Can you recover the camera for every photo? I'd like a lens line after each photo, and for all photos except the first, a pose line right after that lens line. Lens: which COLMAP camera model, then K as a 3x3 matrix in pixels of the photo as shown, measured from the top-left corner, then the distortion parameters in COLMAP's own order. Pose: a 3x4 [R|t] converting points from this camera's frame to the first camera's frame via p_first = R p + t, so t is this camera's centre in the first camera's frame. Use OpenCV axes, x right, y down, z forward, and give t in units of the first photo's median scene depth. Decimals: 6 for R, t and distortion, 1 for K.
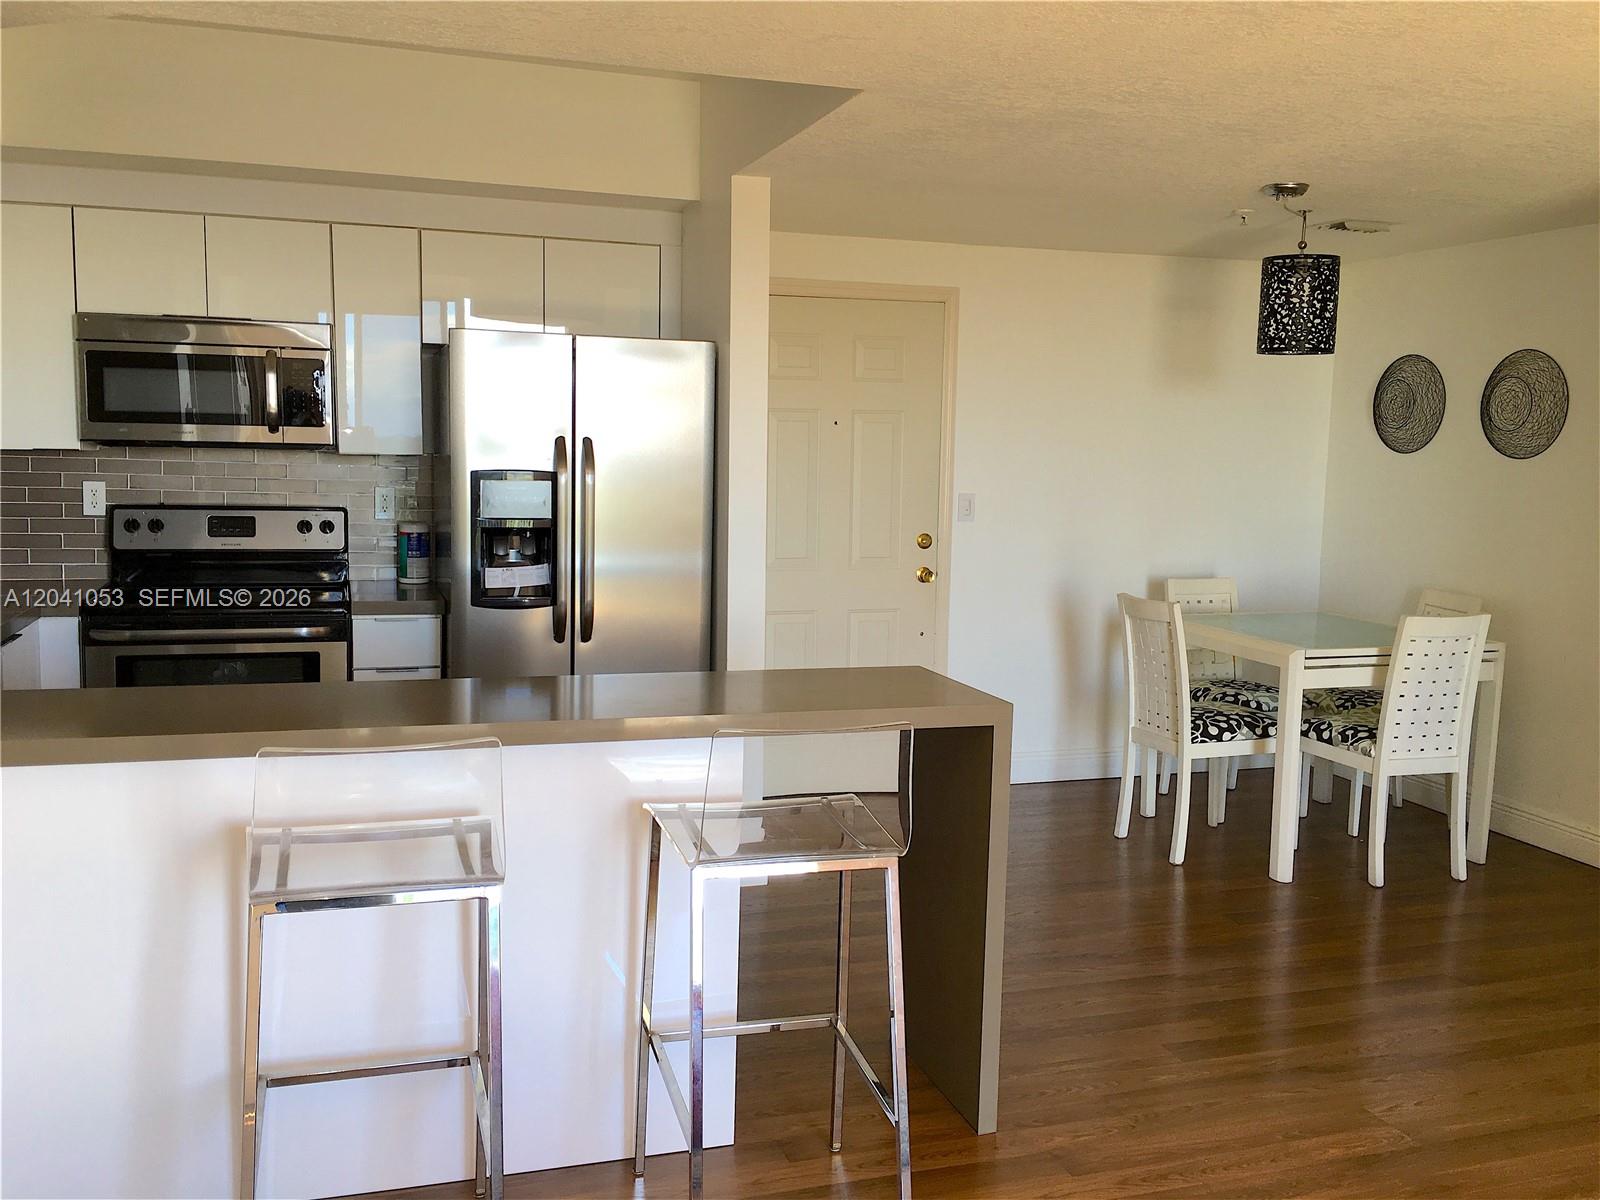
lens RADIAL K [[1361.8, 0, 782.7], [0, 1361.8, 592.4], [0, 0, 1]] dist [0.006229, -0.016416]
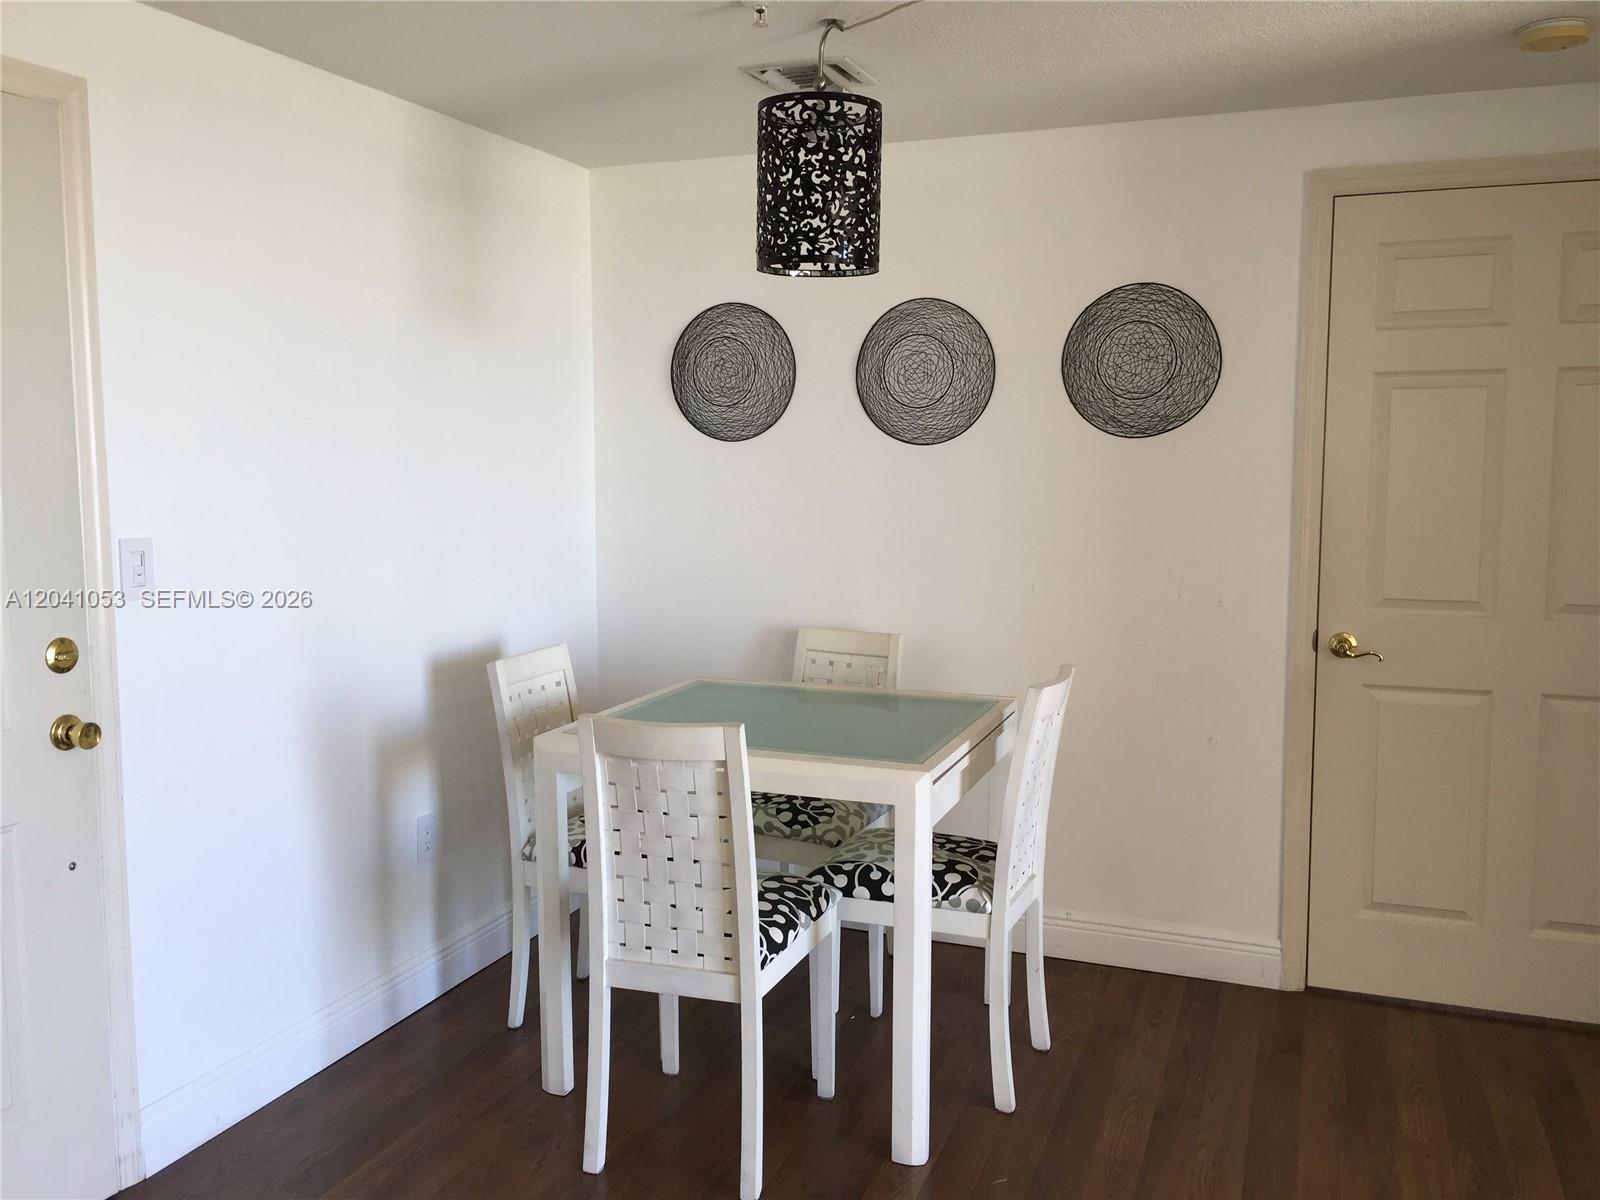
lens RADIAL K [[1374.0, 0, 770.3], [0, 1374.0, 578.2], [0, 0, 1]] dist [0.173099, -0.292164]
pose [[0.631469, -0.090562, 0.770094, -0.107707], [0.098561, 0.994475, 0.036130, -0.062461], [-0.769111, 0.053086, 0.636906, 0.600842]]
